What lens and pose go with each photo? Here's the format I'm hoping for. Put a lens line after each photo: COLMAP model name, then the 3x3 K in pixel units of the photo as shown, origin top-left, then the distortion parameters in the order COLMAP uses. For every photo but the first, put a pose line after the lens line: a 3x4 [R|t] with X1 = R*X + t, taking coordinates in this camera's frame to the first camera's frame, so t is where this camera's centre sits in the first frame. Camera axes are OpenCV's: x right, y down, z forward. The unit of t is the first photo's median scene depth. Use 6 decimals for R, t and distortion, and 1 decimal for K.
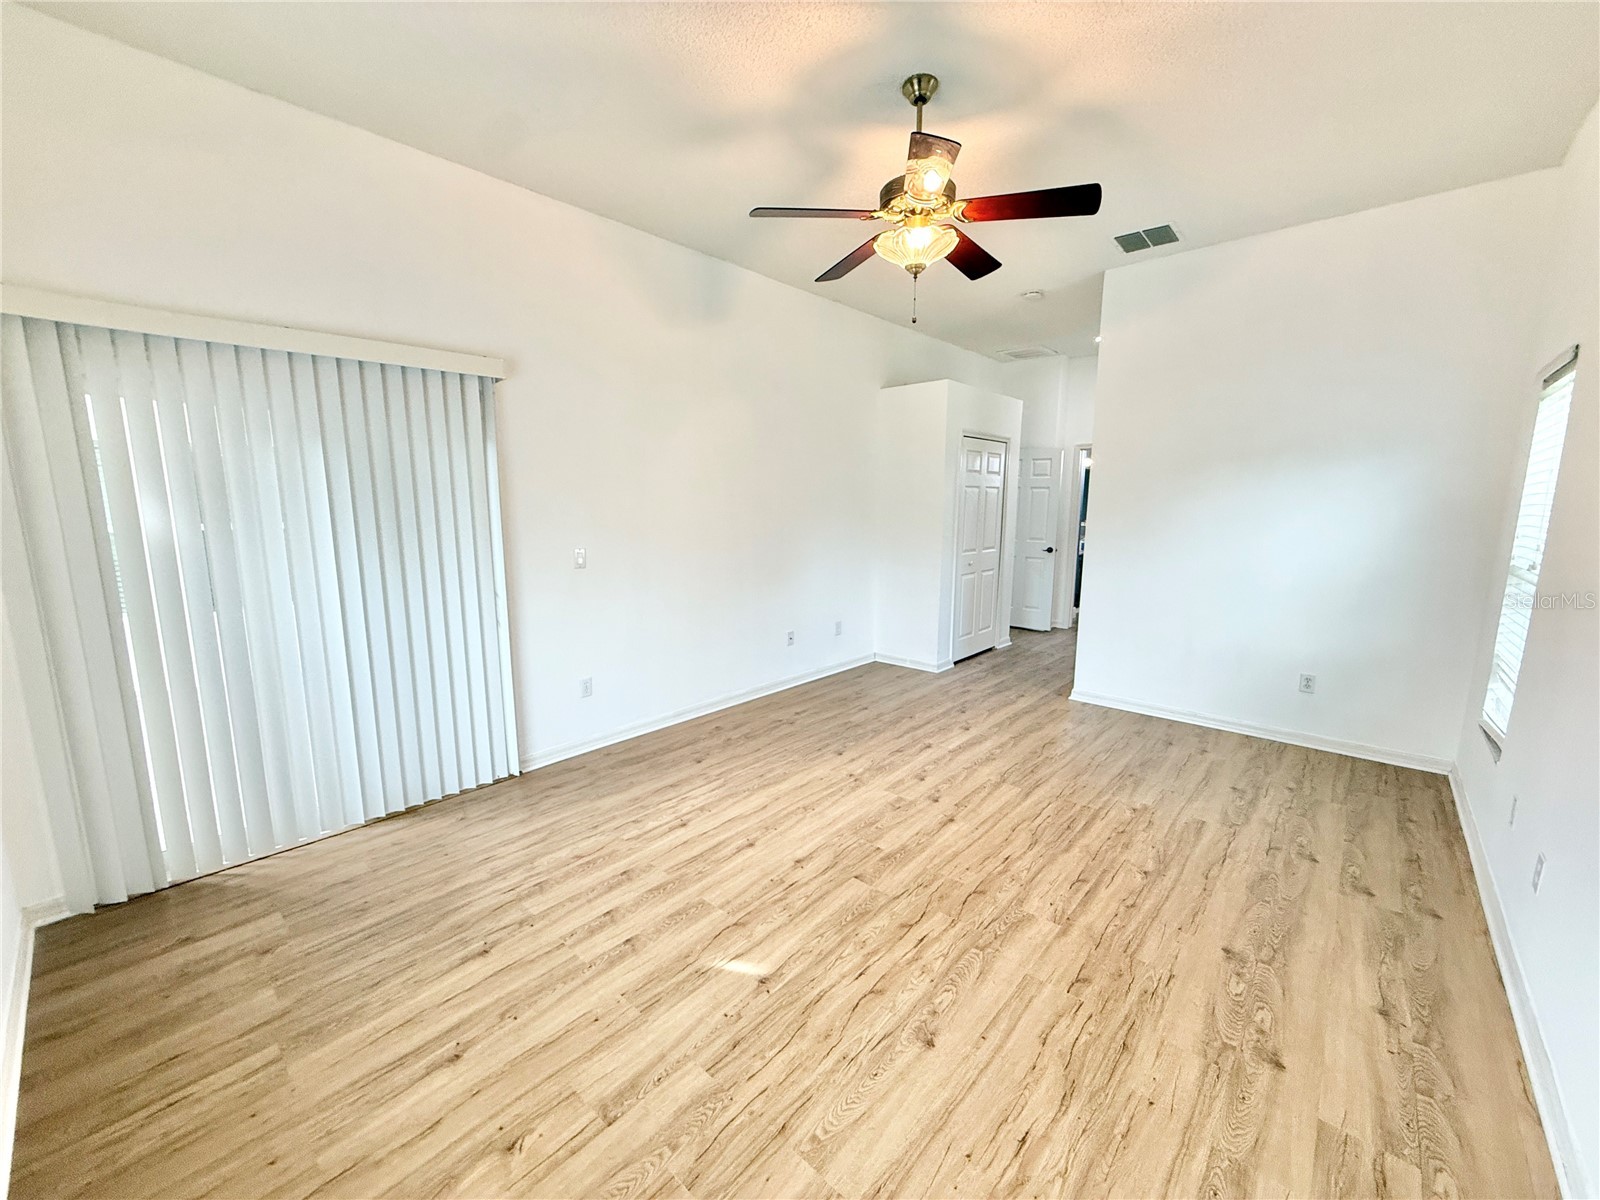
lens RADIAL K [[636.6, 0, 794.0], [0, 636.6, 600.8], [0, 0, 1]] dist [-0.001234, 0.000628]
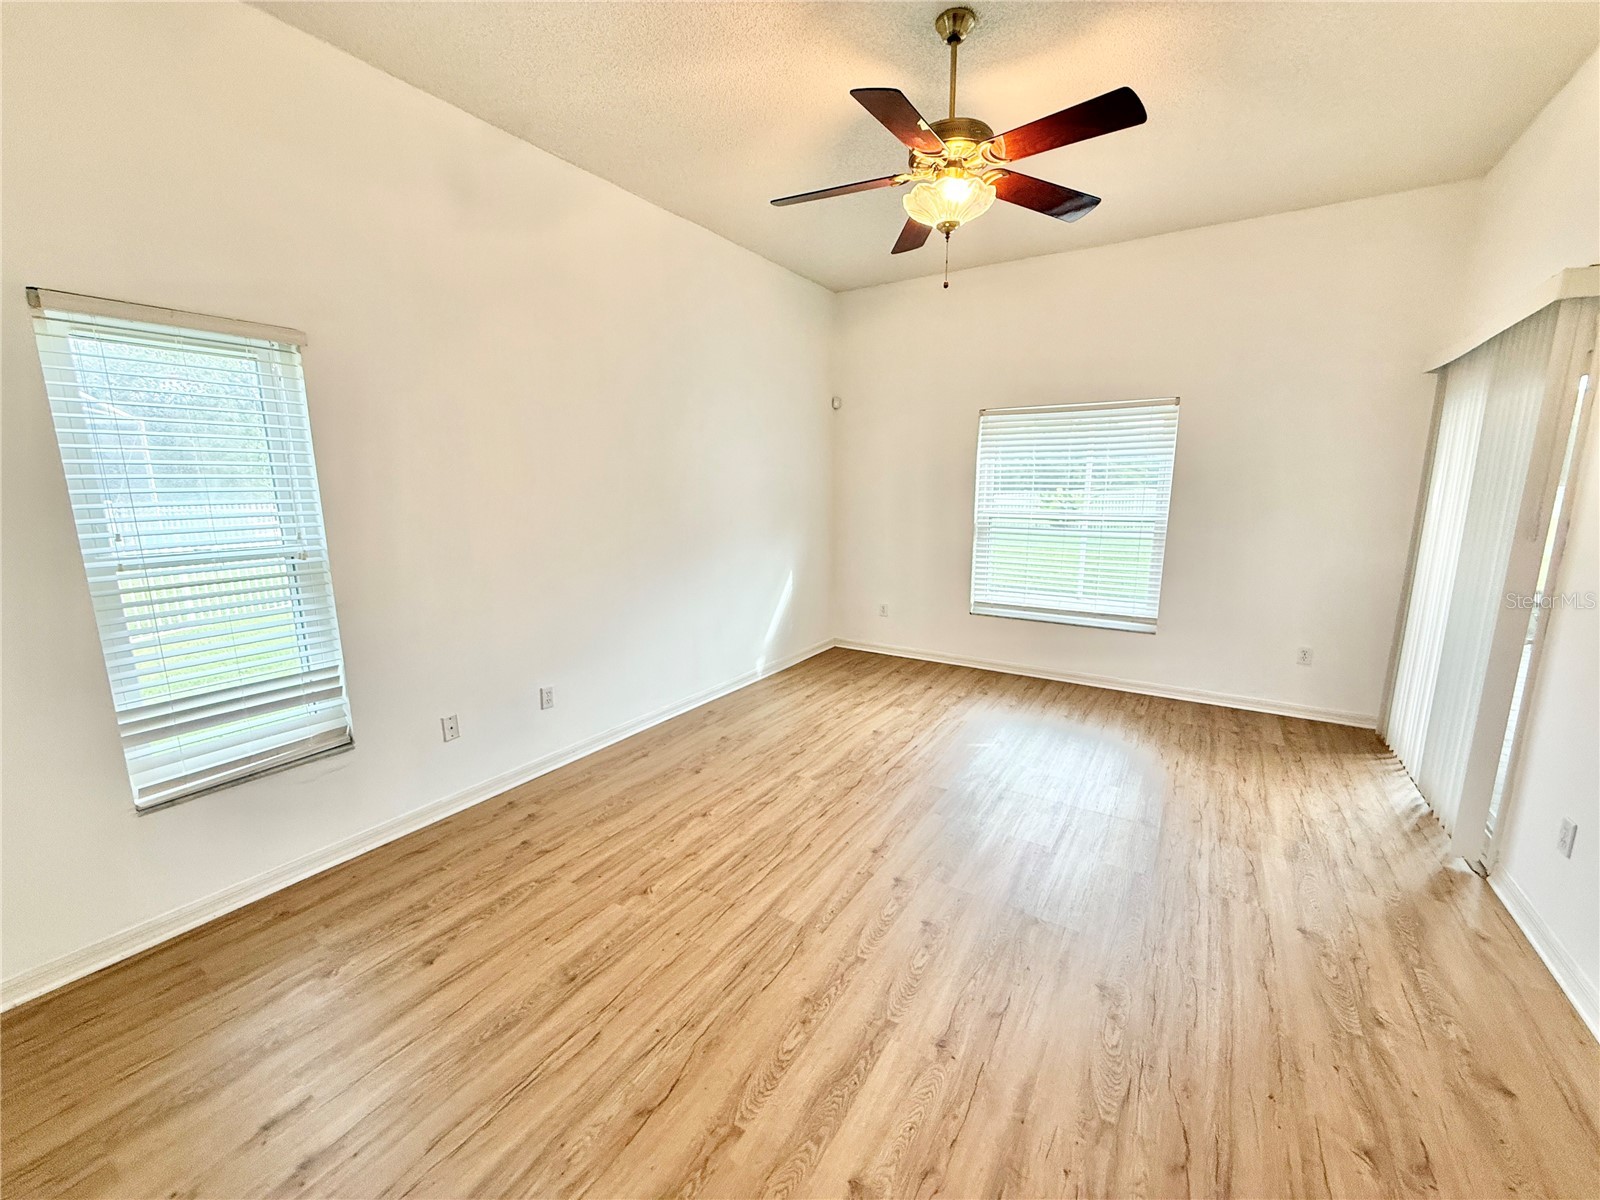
lens RADIAL K [[636.6, 0, 799.7], [0, 636.6, 603.4], [0, 0, 1]] dist [-0.001234, 0.000628]
pose [[-0.985630, 0.035752, -0.165093, 0.543449], [-0.021737, 0.942376, 0.333848, -0.297357], [0.167516, 0.332639, -0.928057, 1.896397]]
